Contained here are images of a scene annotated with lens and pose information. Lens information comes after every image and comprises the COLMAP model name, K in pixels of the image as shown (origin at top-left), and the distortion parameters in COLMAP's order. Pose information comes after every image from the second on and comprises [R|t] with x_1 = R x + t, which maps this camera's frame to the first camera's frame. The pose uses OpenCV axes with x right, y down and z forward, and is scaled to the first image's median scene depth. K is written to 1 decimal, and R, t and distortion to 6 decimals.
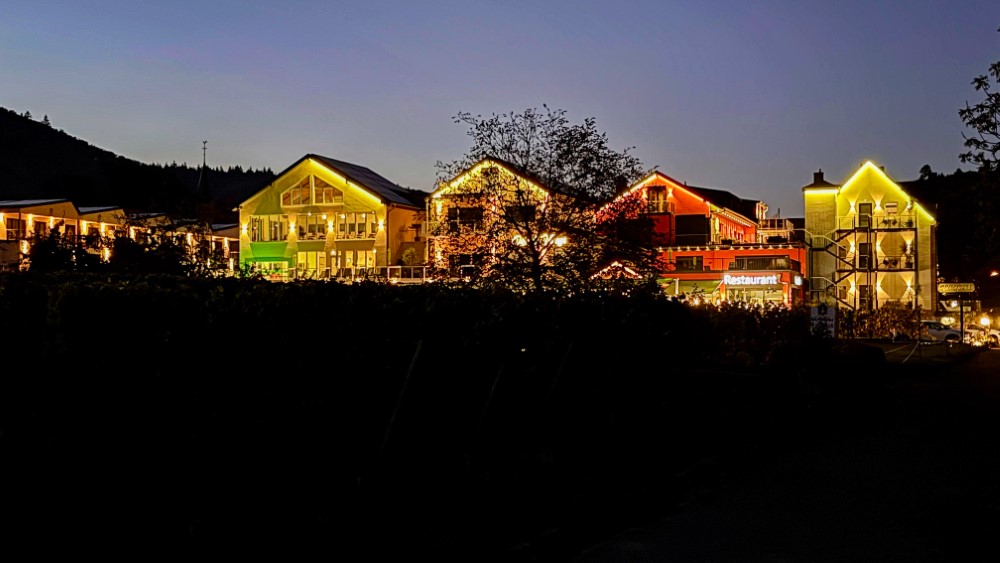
lens RADIAL K [[1197.0, 0, 500.0], [0, 1197.0, 281.5], [0, 0, 1]] dist [0.214617, 0.010616]
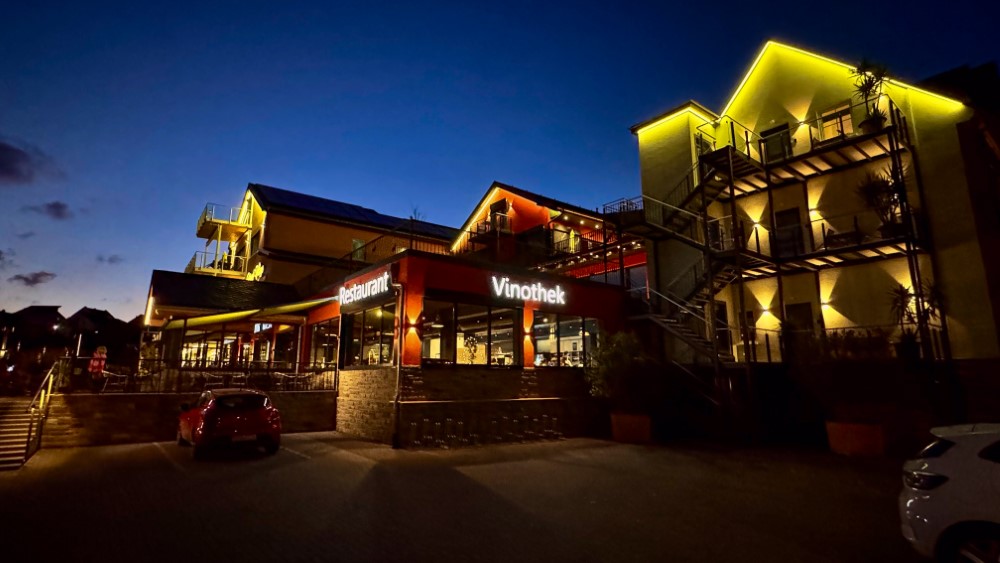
lens RADIAL K [[502.7, 0, 500.0], [0, 502.7, 281.5], [0, 0, 1]] dist [-0.001898, -0.000156]
pose [[0.841346, -0.111499, -0.528872, 0.307359], [0.017236, 0.983528, -0.179931, 0.025111], [0.540222, 0.142269, 0.829409, 0.799890]]
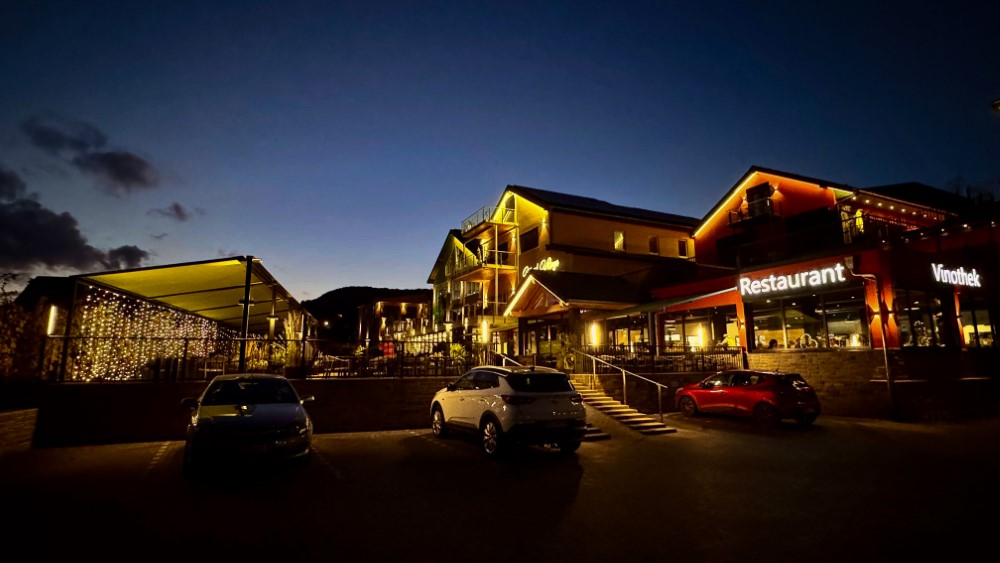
lens RADIAL K [[502.7, 0, 500.0], [0, 502.7, 281.5], [0, 0, 1]] dist [-0.001898, -0.000156]
pose [[0.721245, -0.120086, -0.682191, 0.234525], [0.024081, 0.988609, -0.148565, 0.022415], [0.692261, 0.090725, 0.715921, 0.714619]]
